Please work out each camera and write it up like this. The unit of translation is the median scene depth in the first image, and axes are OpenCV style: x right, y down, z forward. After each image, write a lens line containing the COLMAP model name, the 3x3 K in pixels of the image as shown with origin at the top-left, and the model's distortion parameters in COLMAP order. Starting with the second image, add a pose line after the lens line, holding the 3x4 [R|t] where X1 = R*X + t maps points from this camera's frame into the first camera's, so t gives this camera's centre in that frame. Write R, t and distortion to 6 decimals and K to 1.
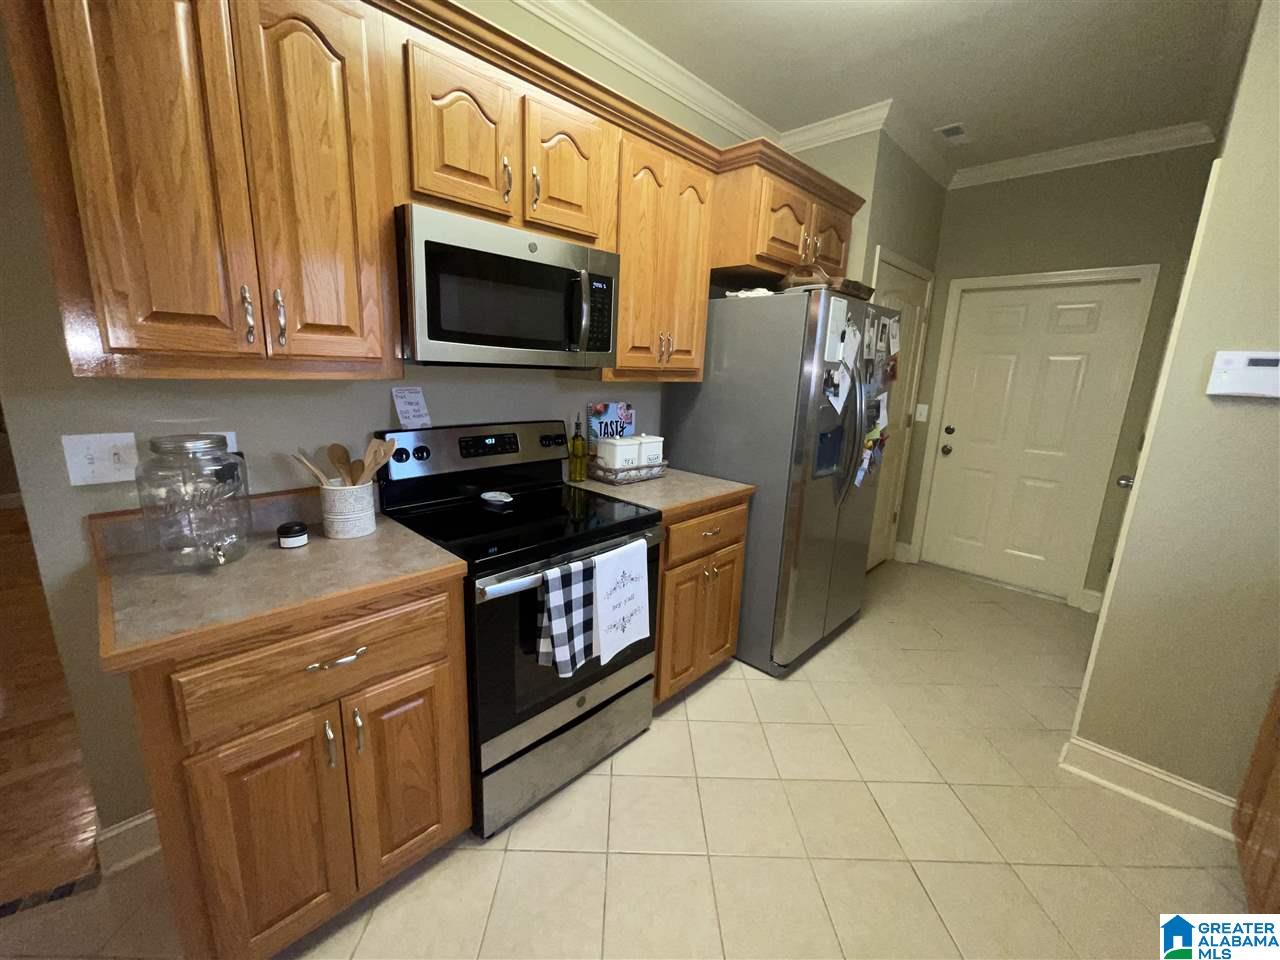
lens RADIAL K [[513.9, 0, 639.7], [0, 513.9, 477.4], [0, 0, 1]] dist [-0.003156, -0.000053]
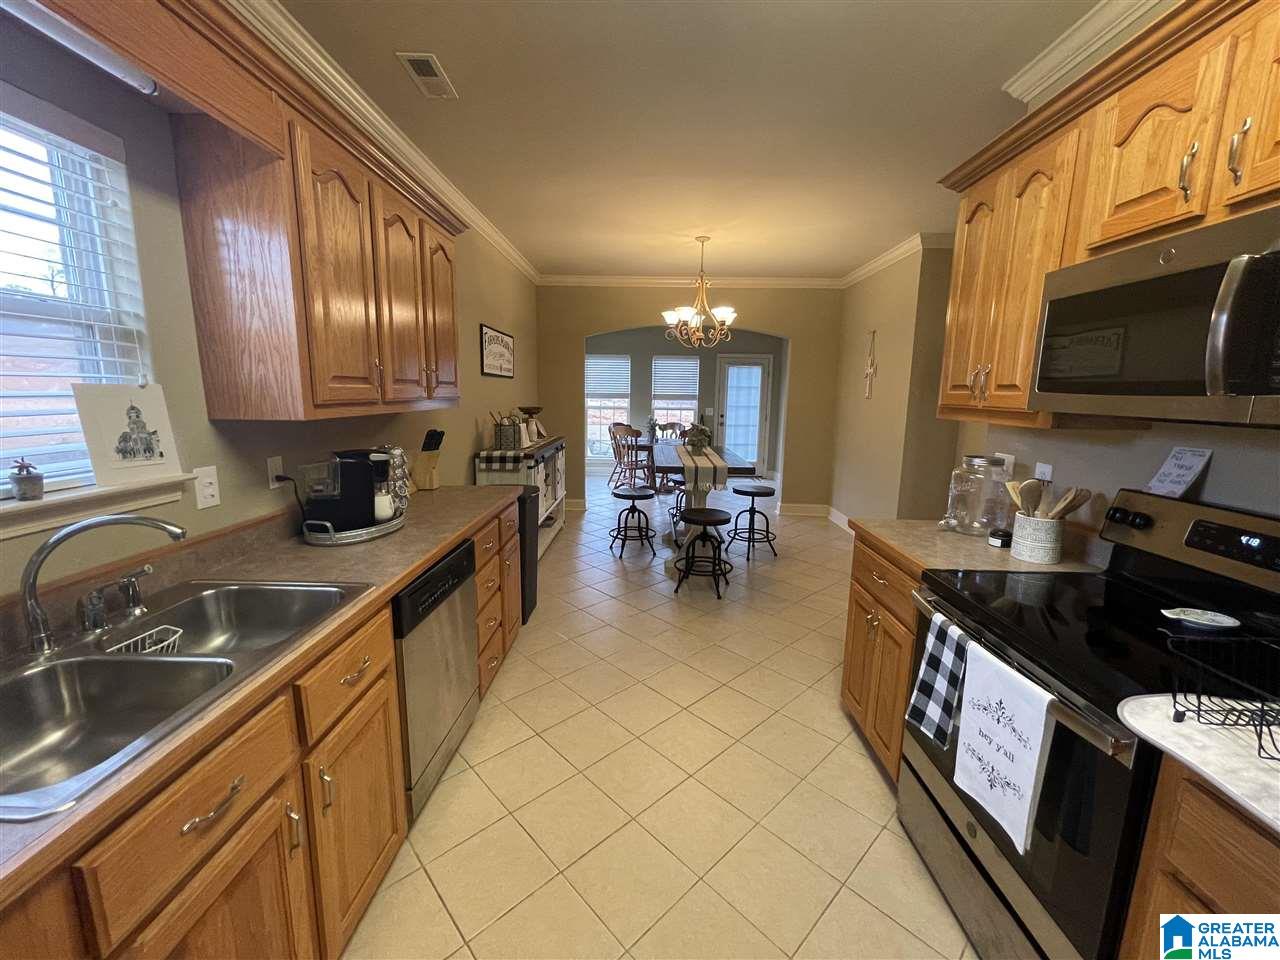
lens RADIAL K [[513.9, 0, 640.5], [0, 513.9, 479.2], [0, 0, 1]] dist [-0.003156, -0.000053]
pose [[-0.732223, 0.071543, -0.677297, 0.877447], [-0.180268, 0.938641, 0.294036, -0.246715], [0.656775, 0.337395, -0.674397, 1.158429]]
